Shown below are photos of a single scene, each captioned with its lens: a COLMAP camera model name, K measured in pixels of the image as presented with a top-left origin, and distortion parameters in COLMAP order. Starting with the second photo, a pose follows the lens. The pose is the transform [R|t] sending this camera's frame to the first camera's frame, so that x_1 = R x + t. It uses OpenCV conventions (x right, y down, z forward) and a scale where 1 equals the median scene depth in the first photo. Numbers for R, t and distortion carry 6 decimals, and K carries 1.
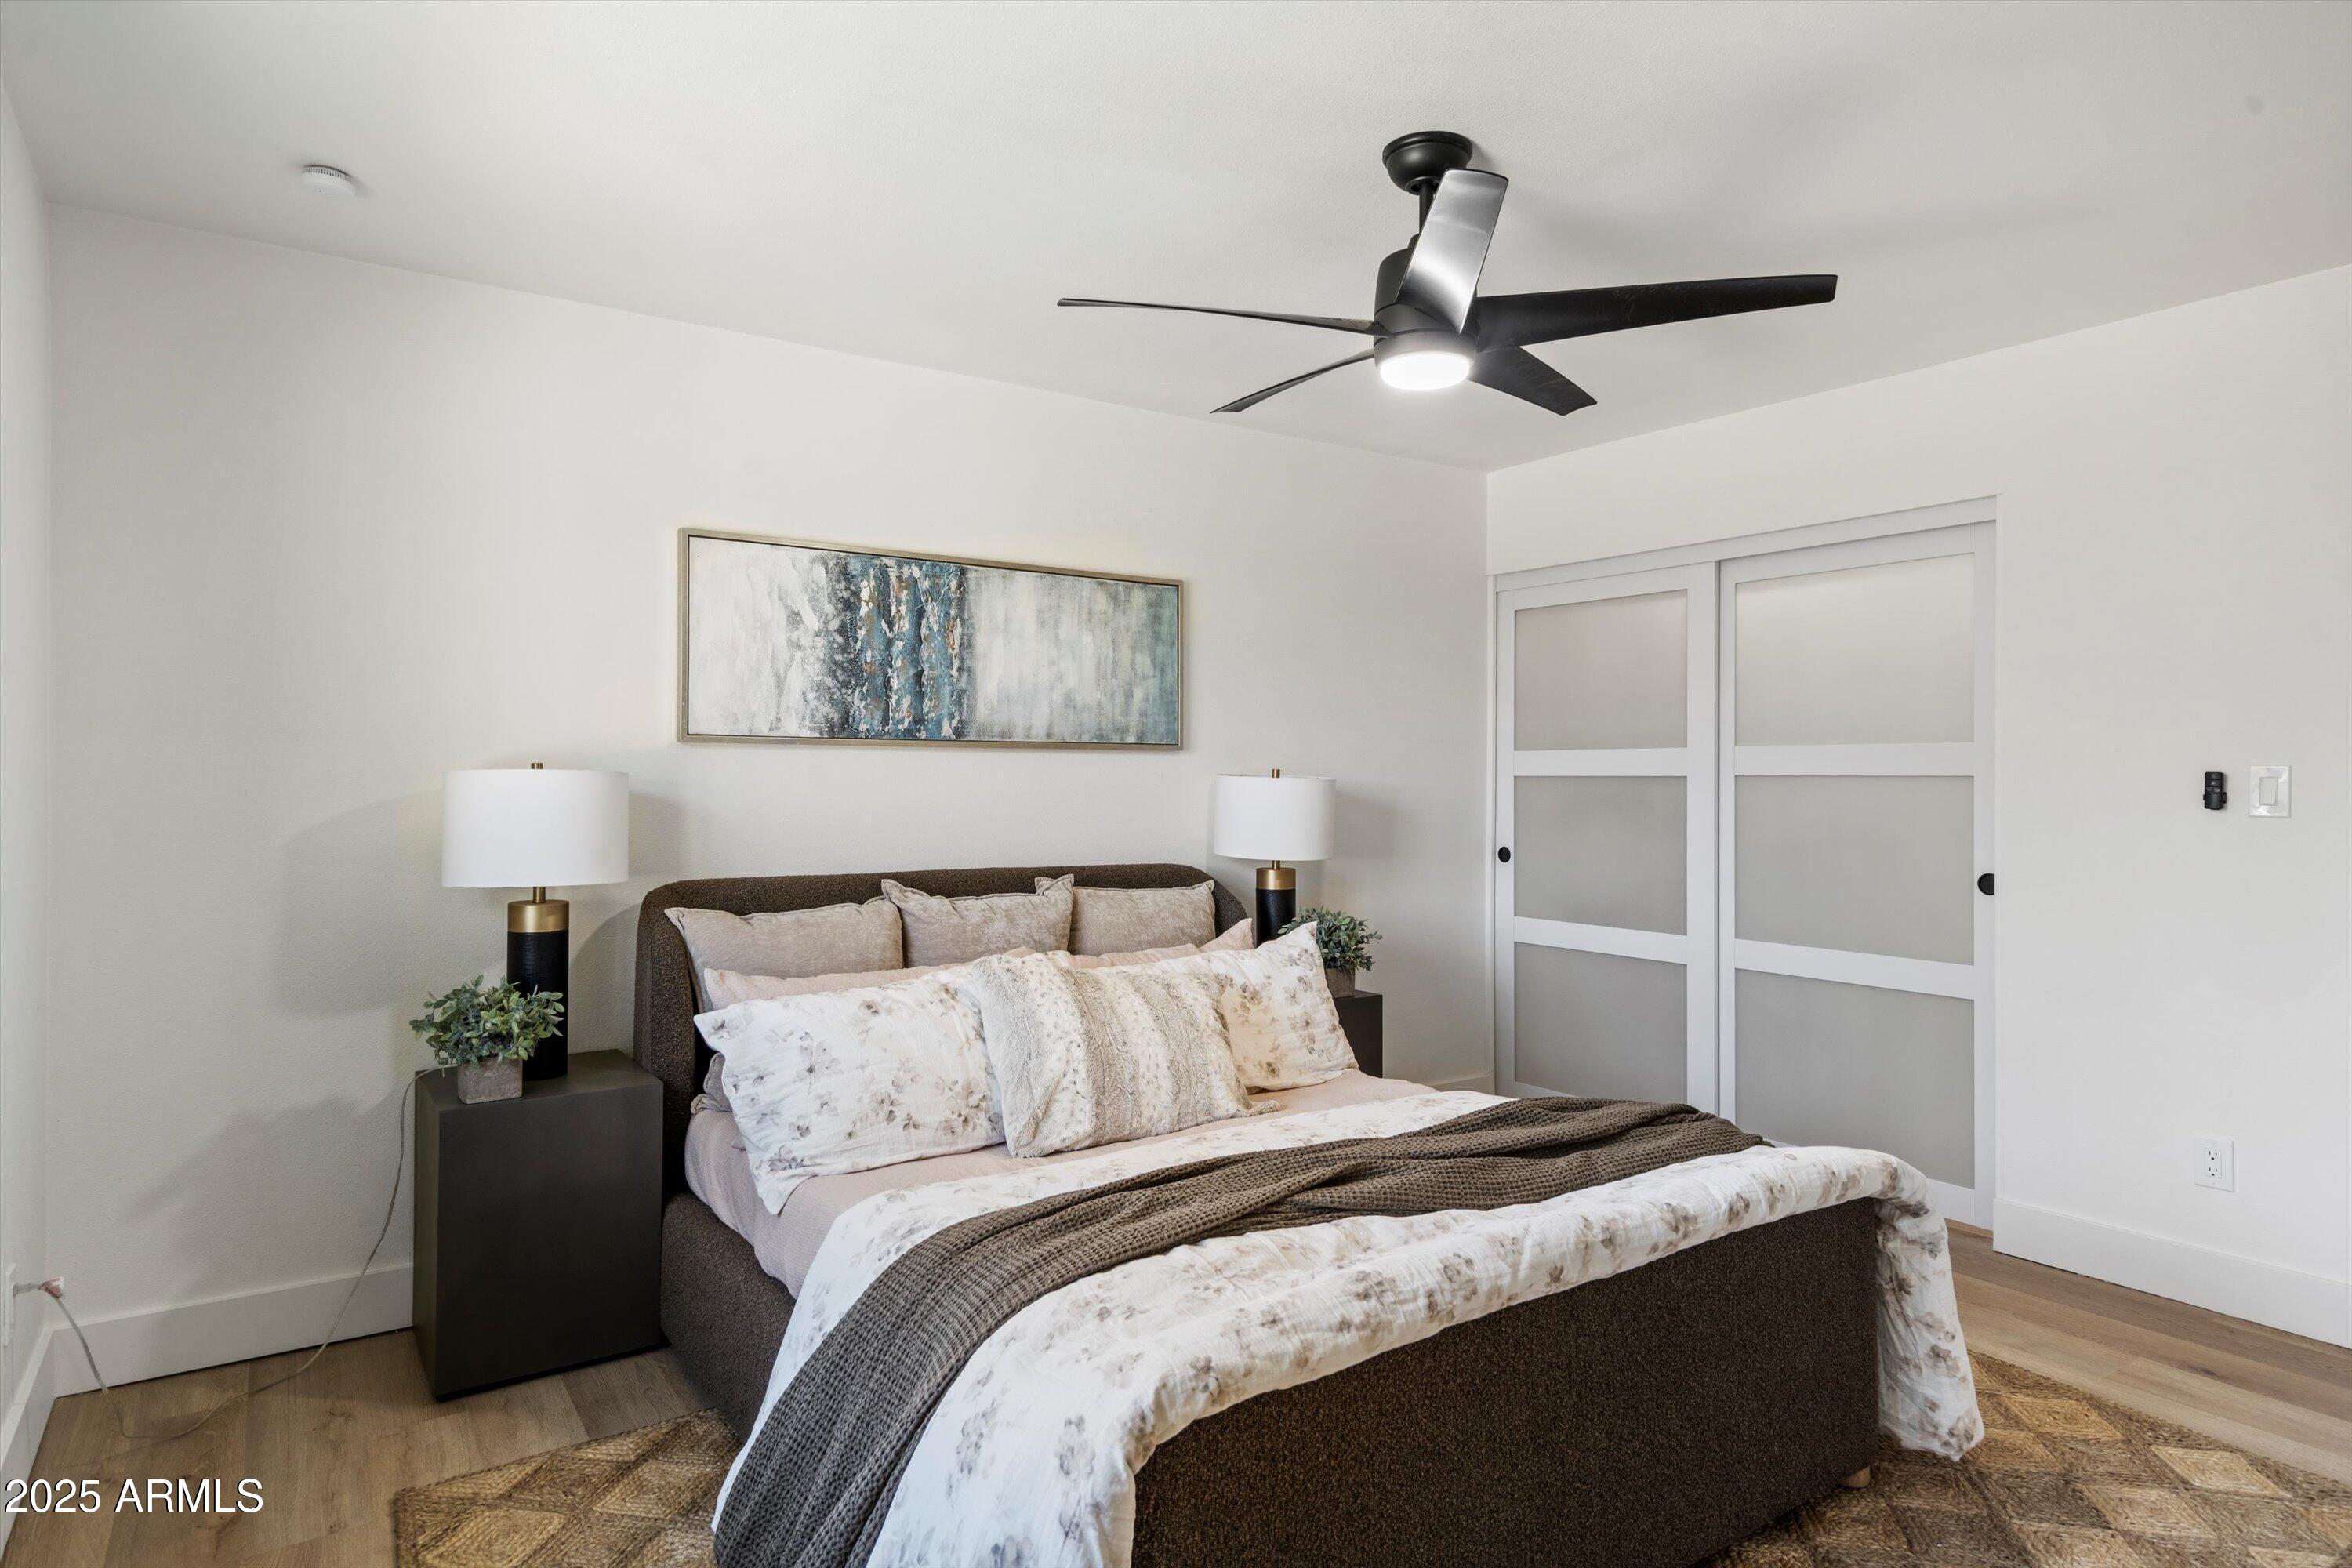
lens RADIAL K [[1337.6, 0, 1181.5], [0, 1337.6, 782.3], [0, 0, 1]] dist [-0.003782, -0.000136]
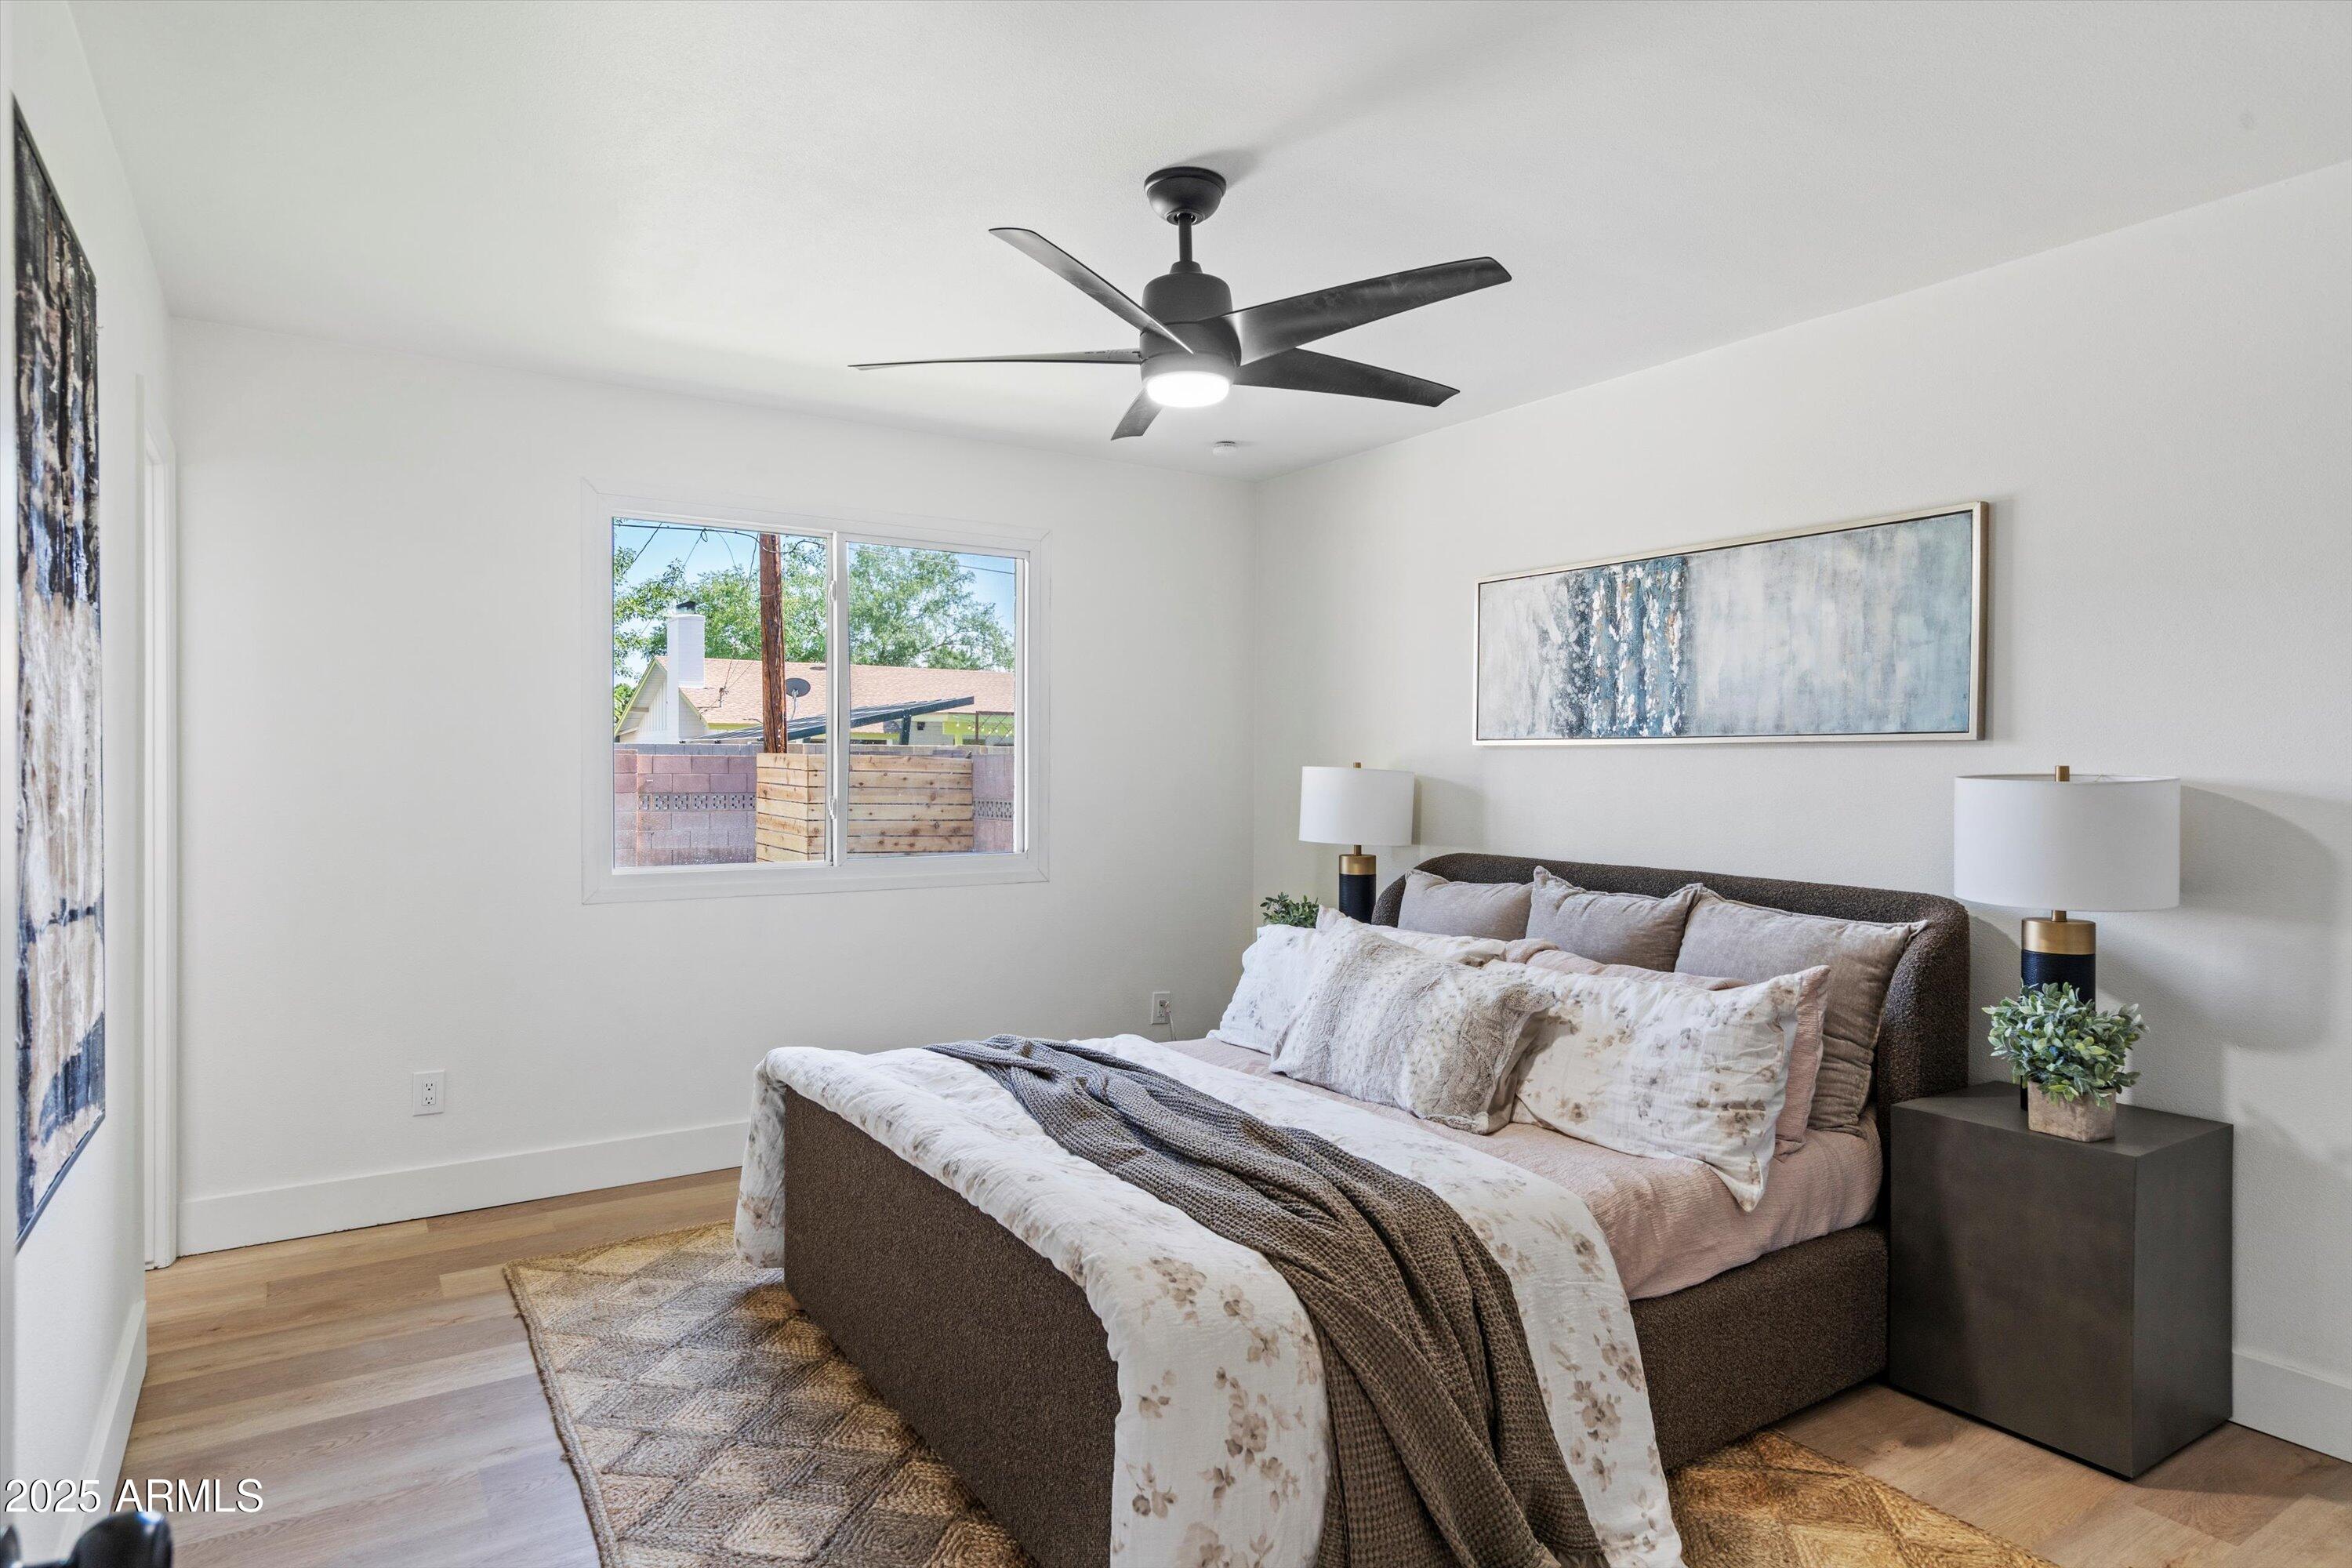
lens RADIAL K [[1337.6, 0, 1181.8], [0, 1337.6, 776.6], [0, 0, 1]] dist [-0.003782, -0.000136]
pose [[-0.028353, 0.003223, -0.999593, 0.829775], [-0.014670, 0.999886, 0.003640, -0.000730], [0.999490, 0.014767, -0.028302, 0.682811]]
